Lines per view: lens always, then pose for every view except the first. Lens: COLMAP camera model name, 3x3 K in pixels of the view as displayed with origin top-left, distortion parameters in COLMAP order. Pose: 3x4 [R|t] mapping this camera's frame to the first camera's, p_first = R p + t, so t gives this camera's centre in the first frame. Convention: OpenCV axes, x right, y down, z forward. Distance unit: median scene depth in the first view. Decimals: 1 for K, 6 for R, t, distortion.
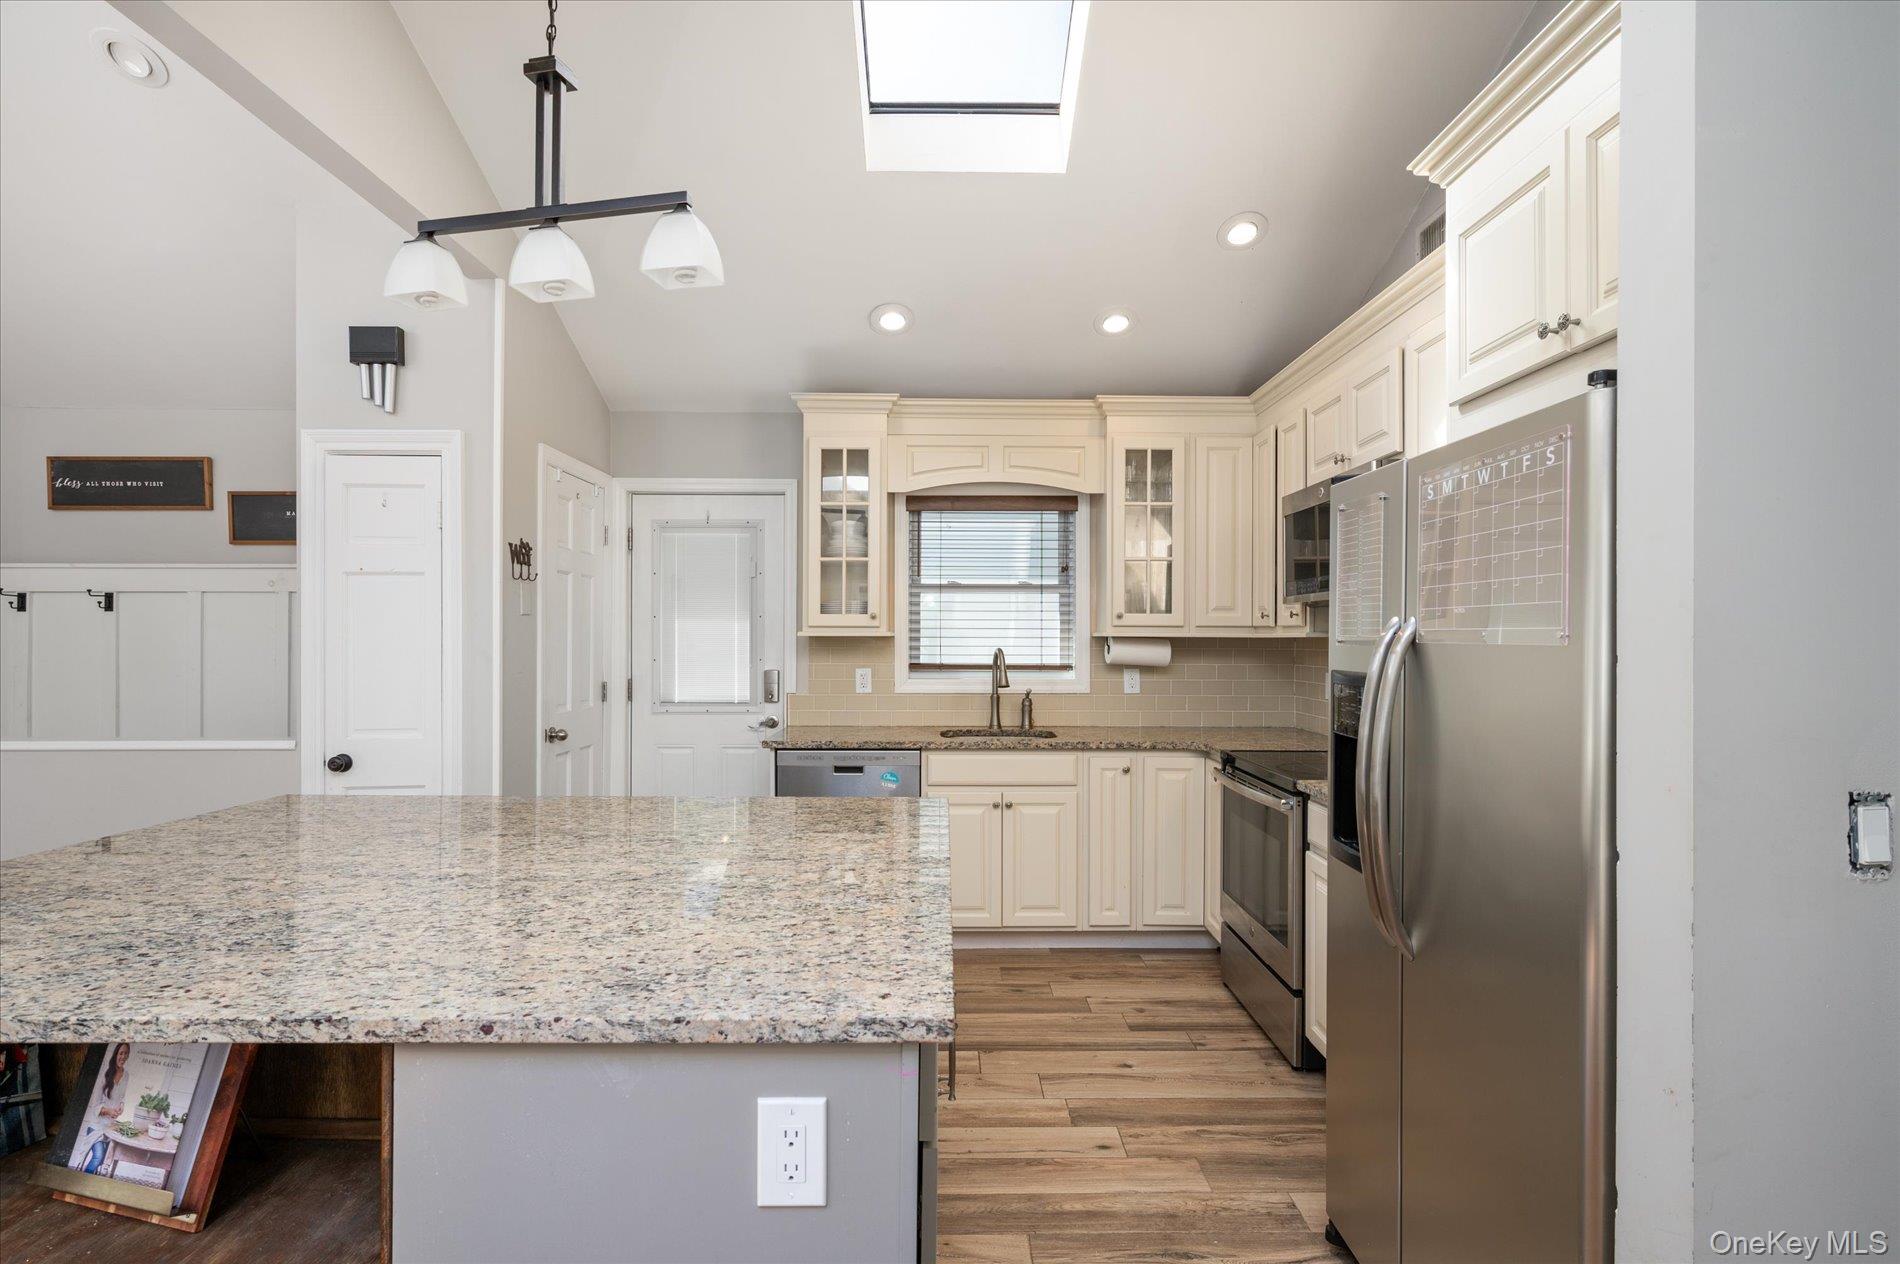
lens RADIAL K [[930.0, 0, 957.1], [0, 930.0, 641.2], [0, 0, 1]] dist [-0.001390, 0.001372]
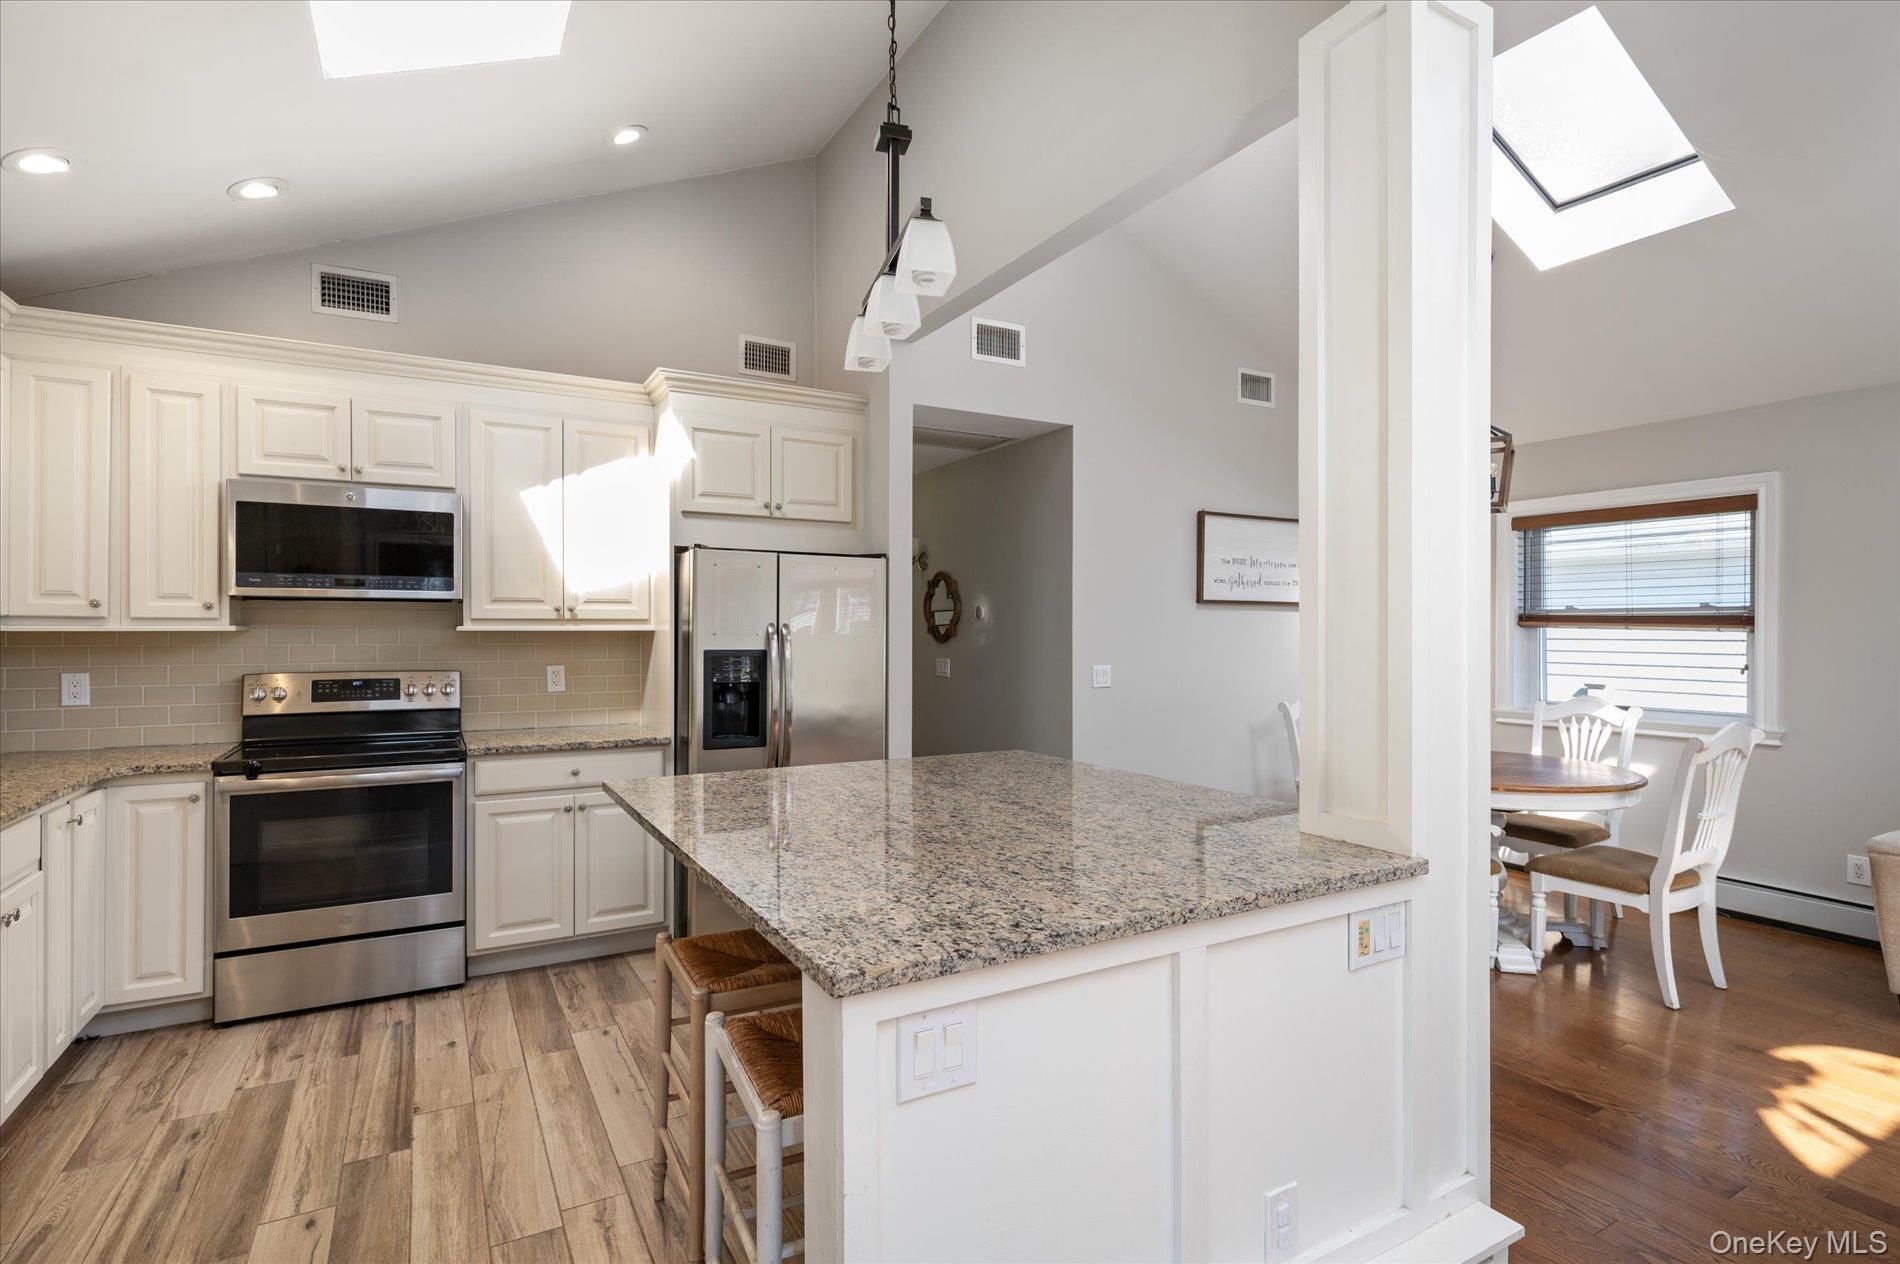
lens RADIAL K [[930.0, 0, 953.4], [0, 930.0, 633.5], [0, 0, 1]] dist [-0.001390, 0.001372]
pose [[-0.484007, -0.005978, 0.875043, -0.687128], [0.001687, 0.999968, 0.007764, -0.006607], [-0.875062, 0.005234, -0.483982, 0.695522]]
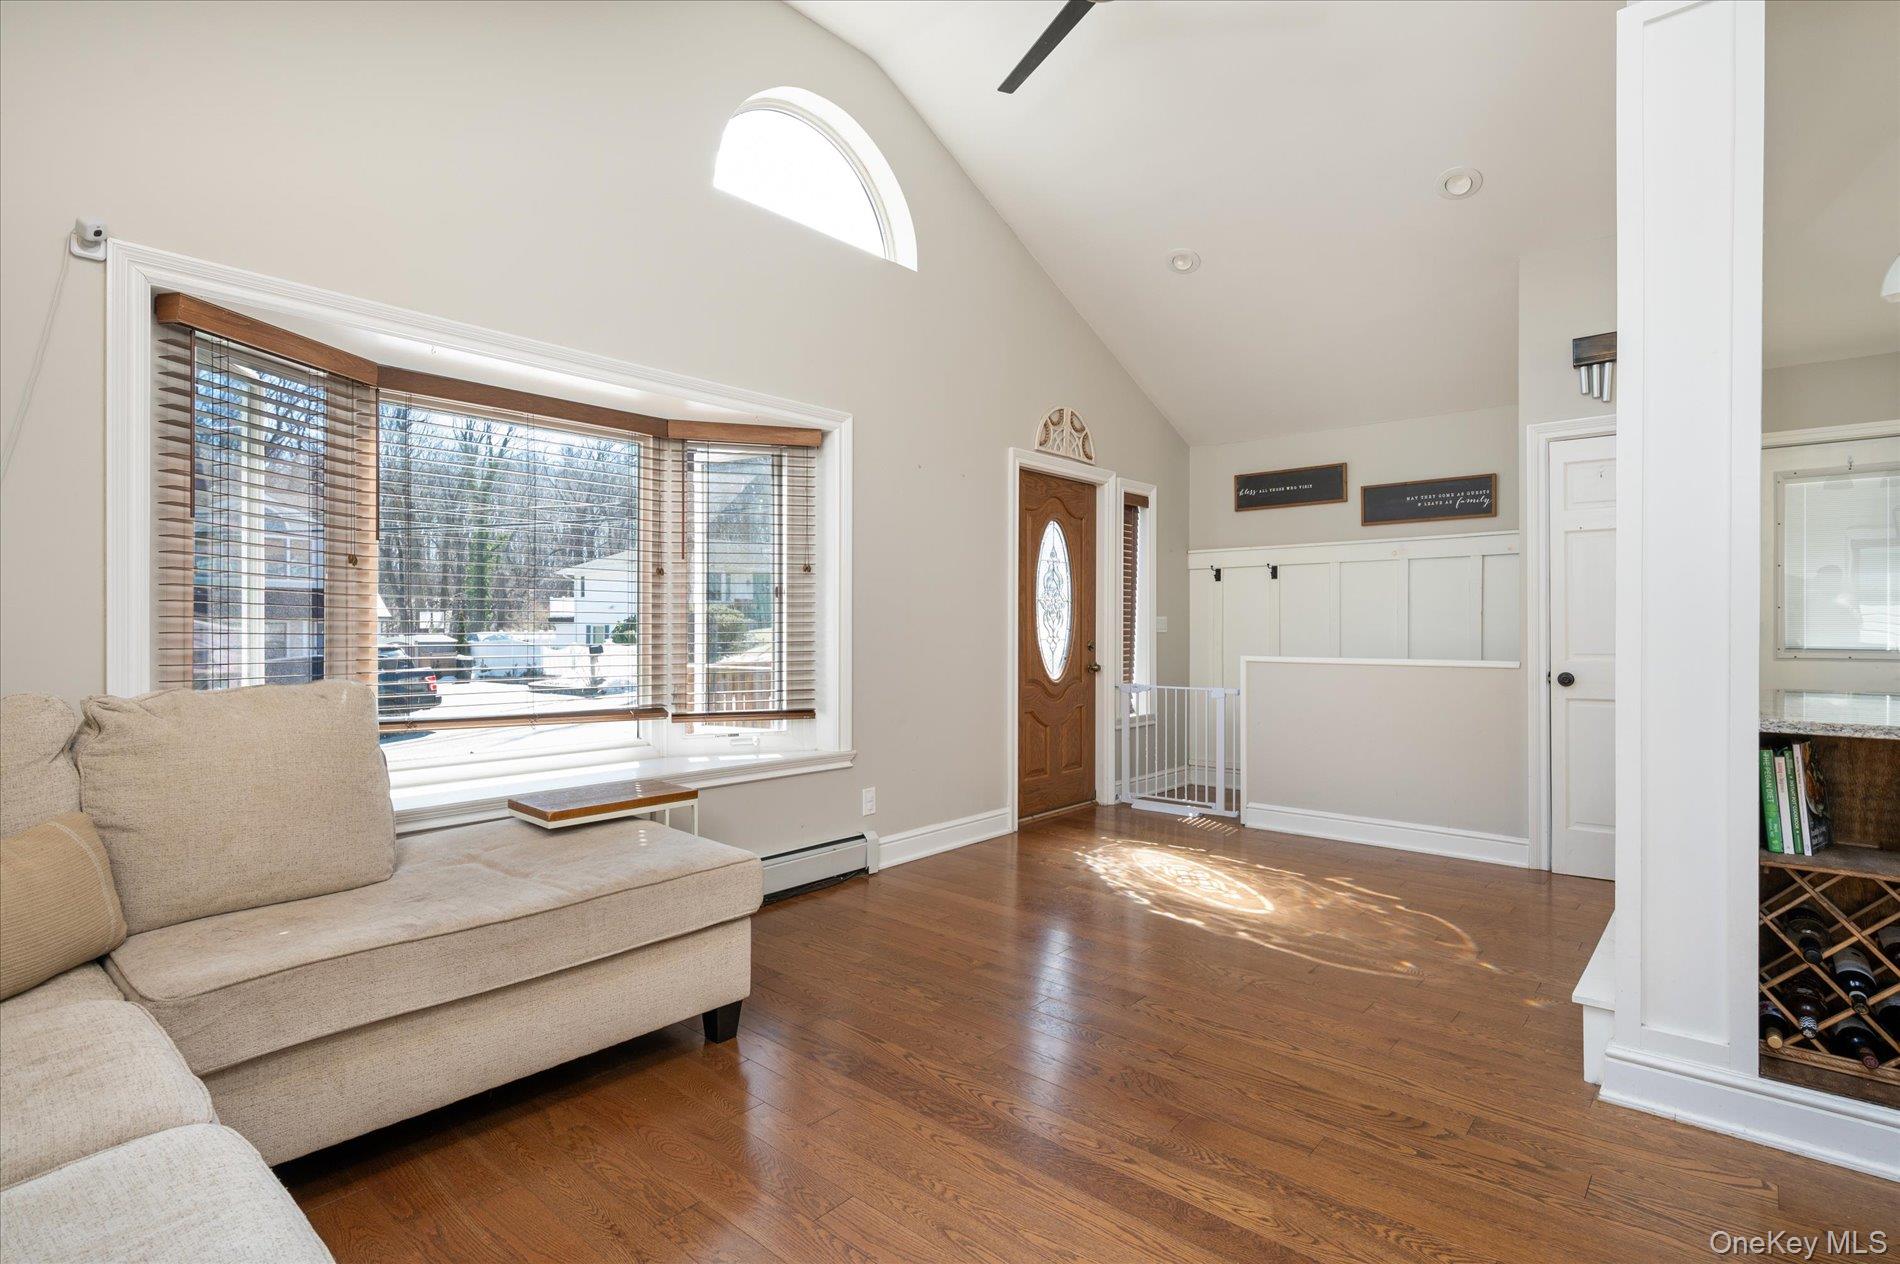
lens RADIAL K [[930.0, 0, 955.6], [0, 930.0, 630.2], [0, 0, 1]] dist [-0.001390, 0.001372]
pose [[0.744662, -0.000687, -0.667442, -0.352438], [0.000556, 1.000000, -0.000409, 0.051503], [0.667442, -0.000066, 0.744662, -0.431409]]
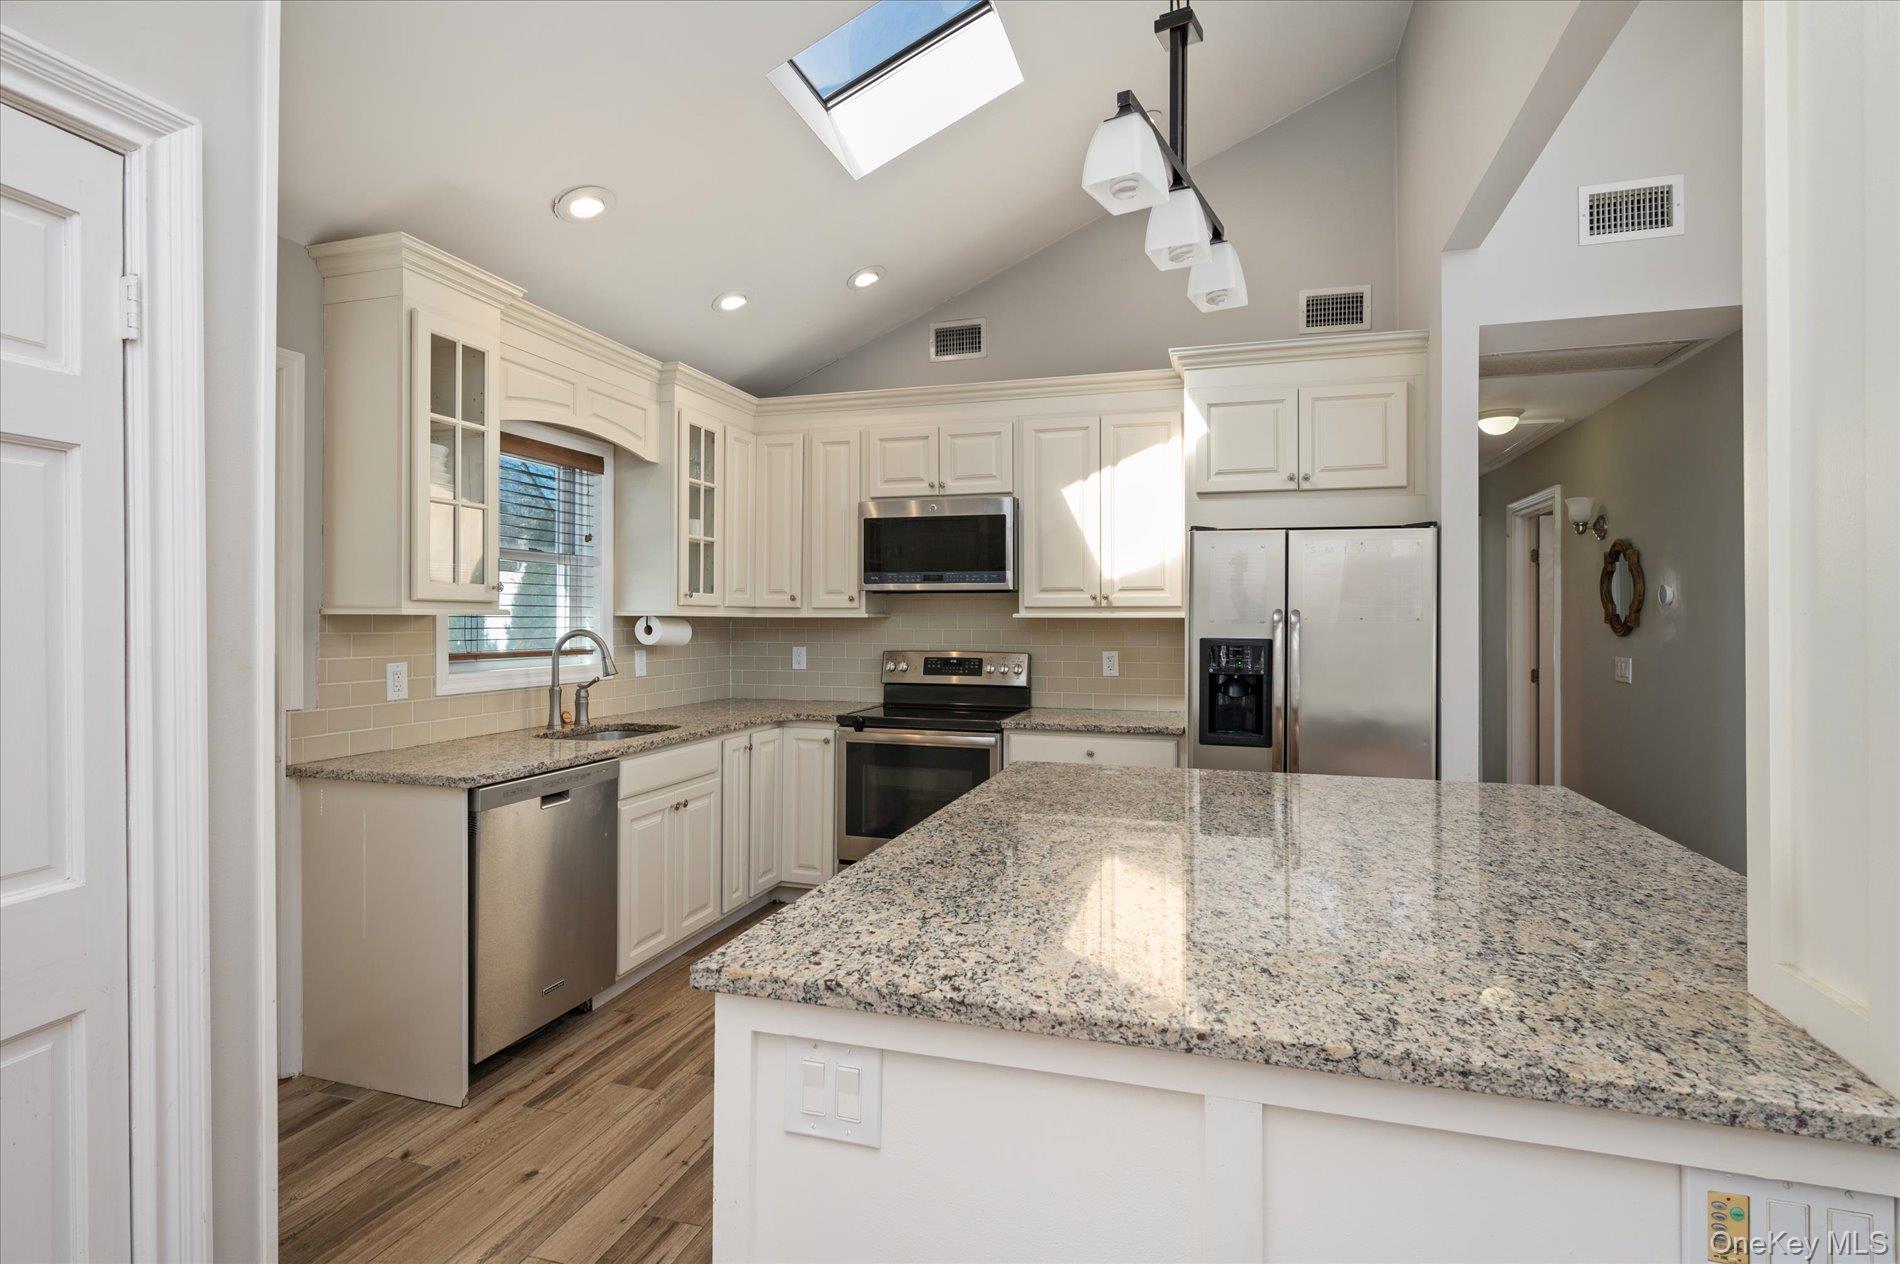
lens RADIAL K [[930.0, 0, 953.2], [0, 930.0, 616.2], [0, 0, 1]] dist [-0.001390, 0.001372]
pose [[0.300266, 0.002254, 0.953853, -0.661377], [0.001017, 0.999996, -0.002683, -0.002081], [-0.953855, 0.001776, 0.300263, 0.442312]]
